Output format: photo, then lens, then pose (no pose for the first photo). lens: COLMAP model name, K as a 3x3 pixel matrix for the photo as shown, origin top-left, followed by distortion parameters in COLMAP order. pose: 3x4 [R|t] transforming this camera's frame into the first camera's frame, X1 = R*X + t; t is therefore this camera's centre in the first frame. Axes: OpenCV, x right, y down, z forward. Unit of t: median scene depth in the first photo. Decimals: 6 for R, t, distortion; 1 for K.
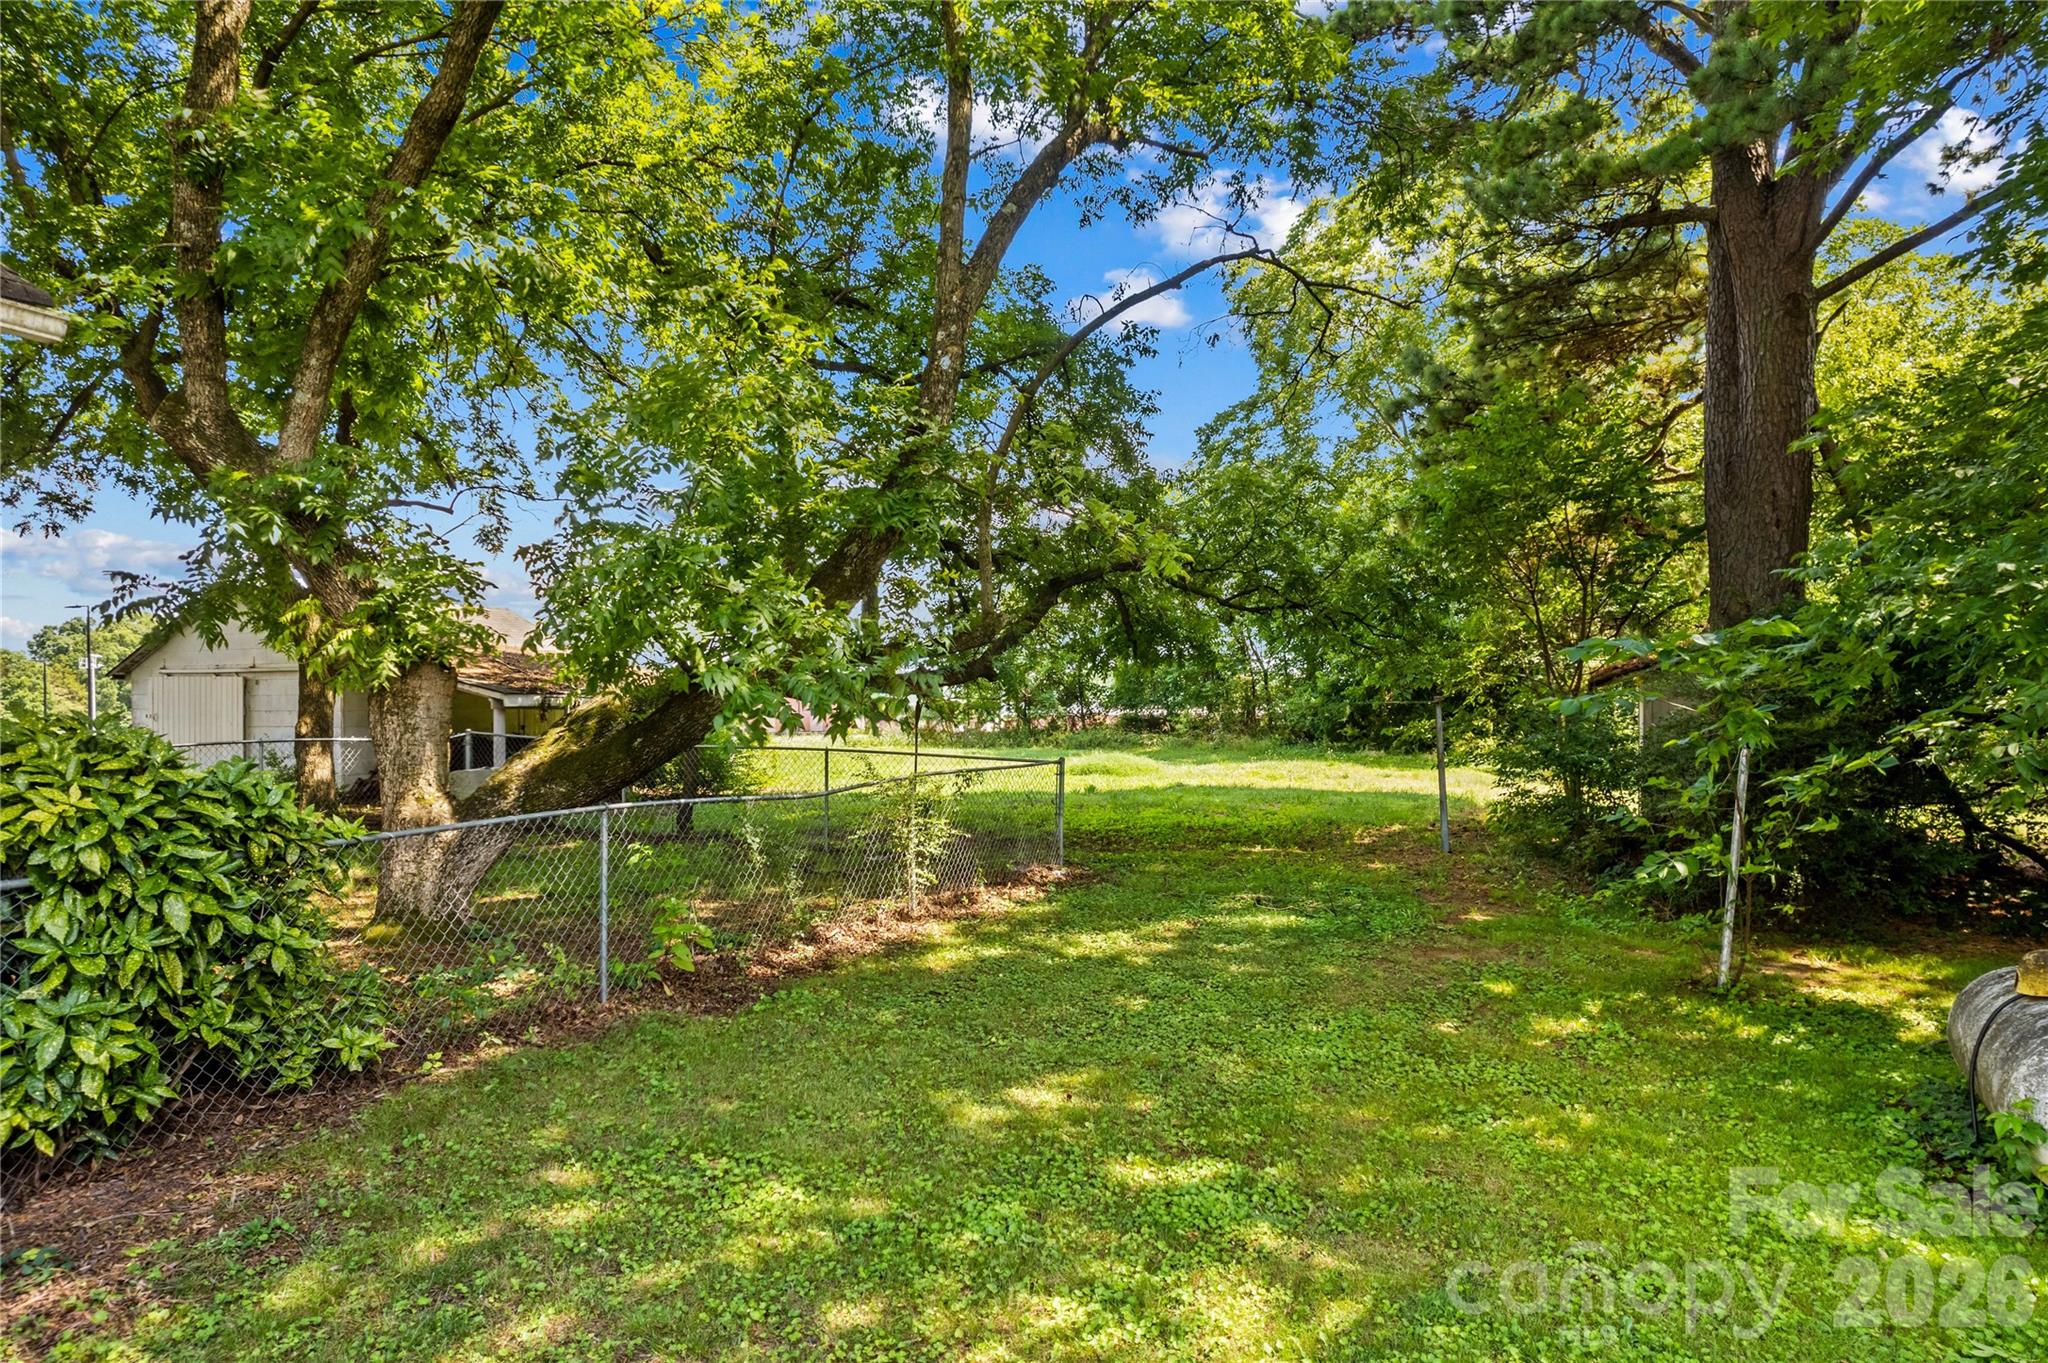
lens RADIAL K [[1335.8, 0, 1016.8], [0, 1335.8, 725.2], [0, 0, 1]] dist [-0.029424, 0.004268]
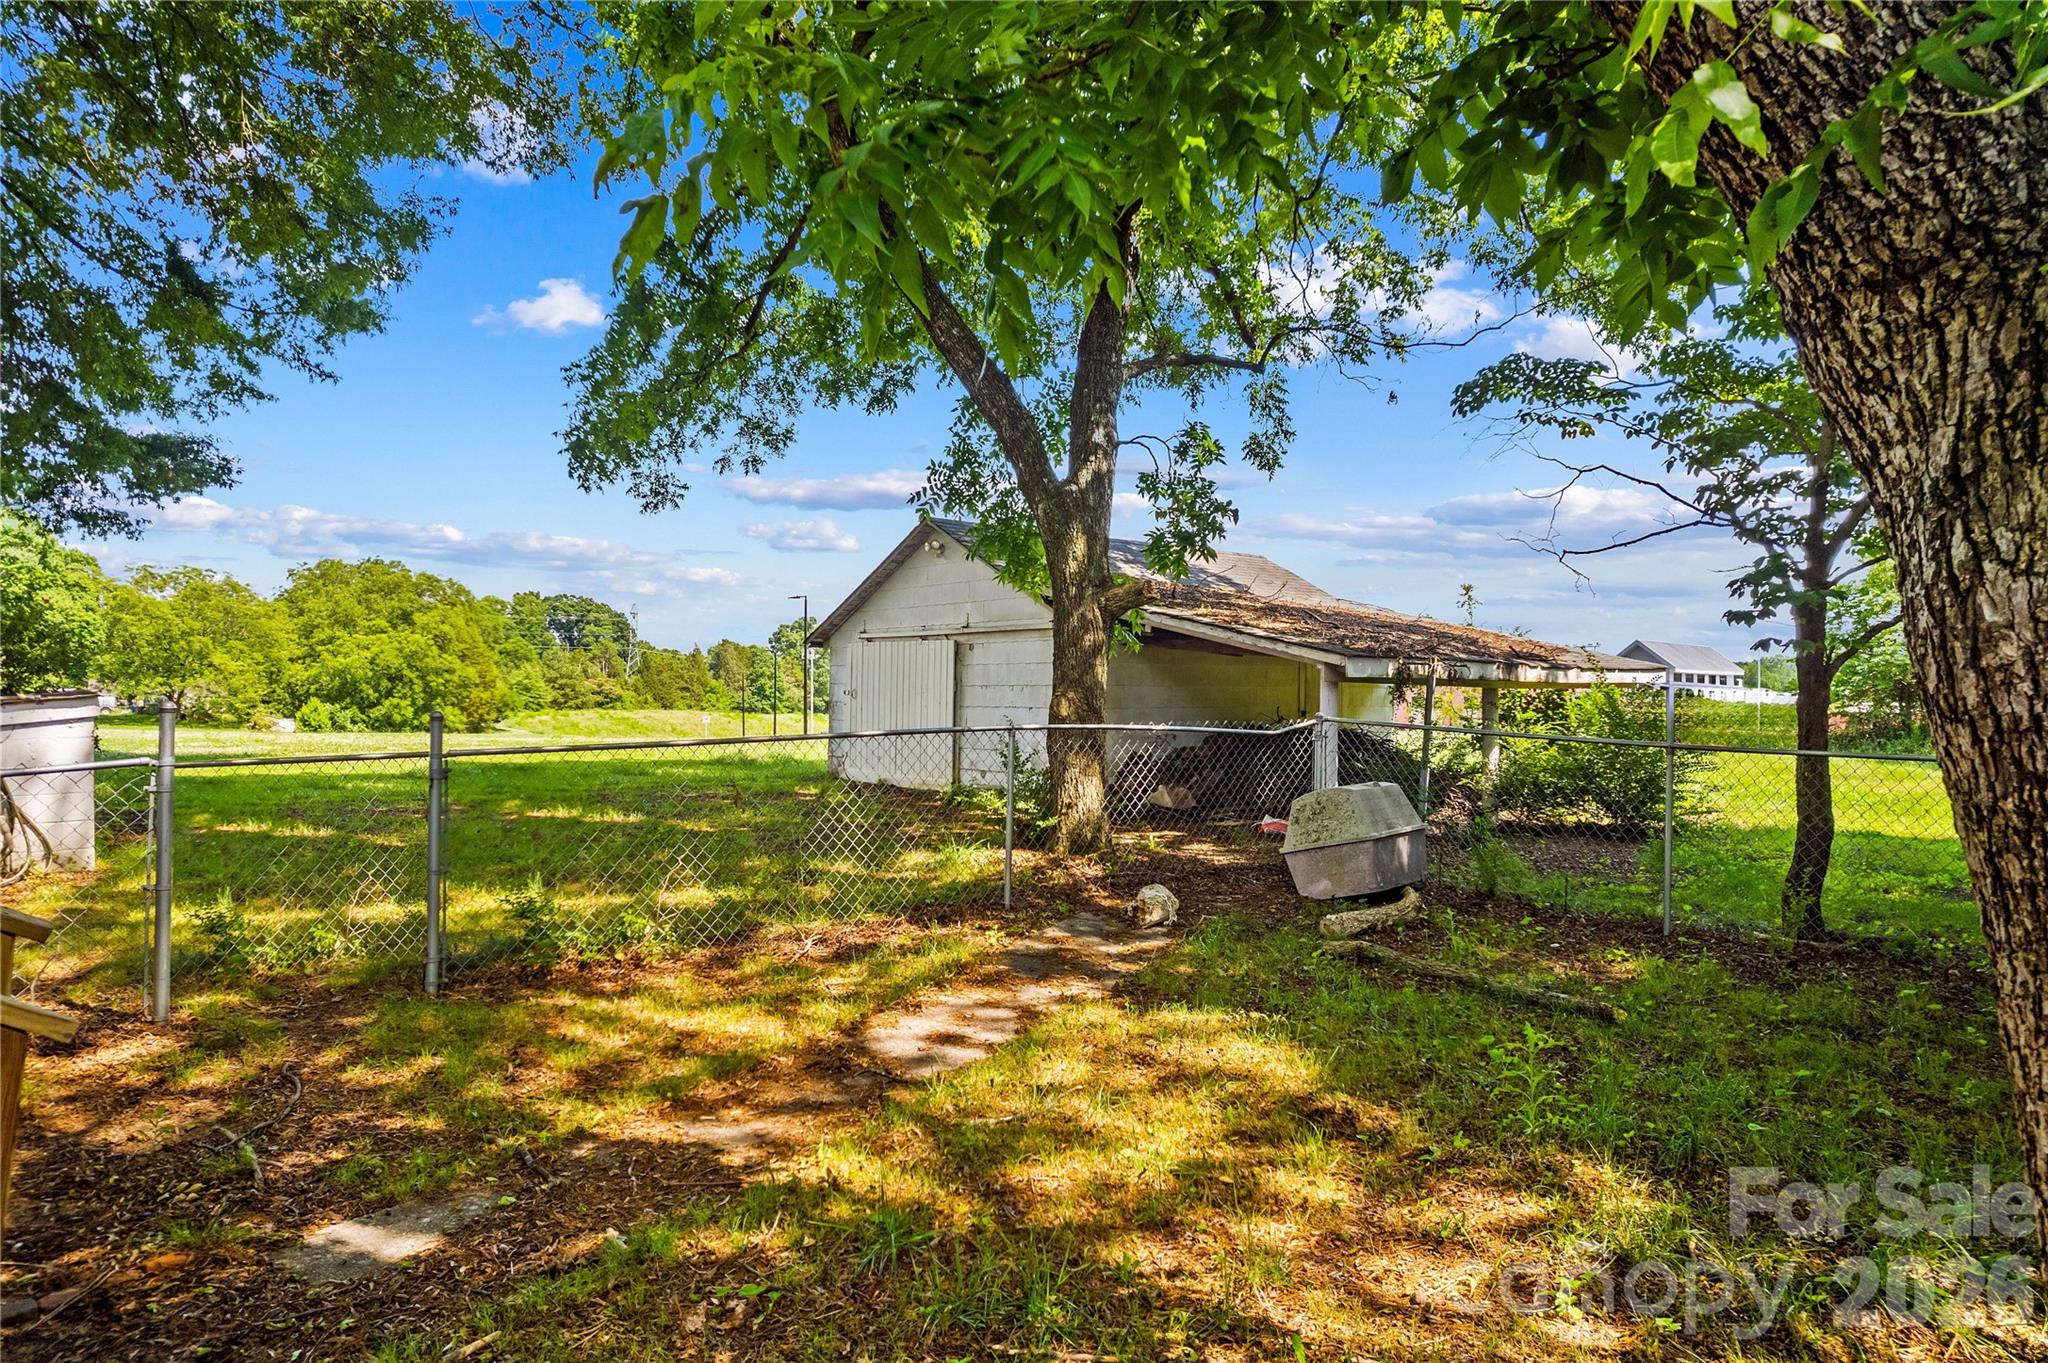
lens RADIAL K [[1334.1, 0, 1023.1], [0, 1334.1, 700.2], [0, 0, 1]] dist [-0.056844, 0.058495]
pose [[0.897722, 0.014719, -0.440316, -0.210500], [-0.021314, 0.999722, -0.010036, 0.004301], [0.440046, 0.018395, 0.897787, 0.328257]]
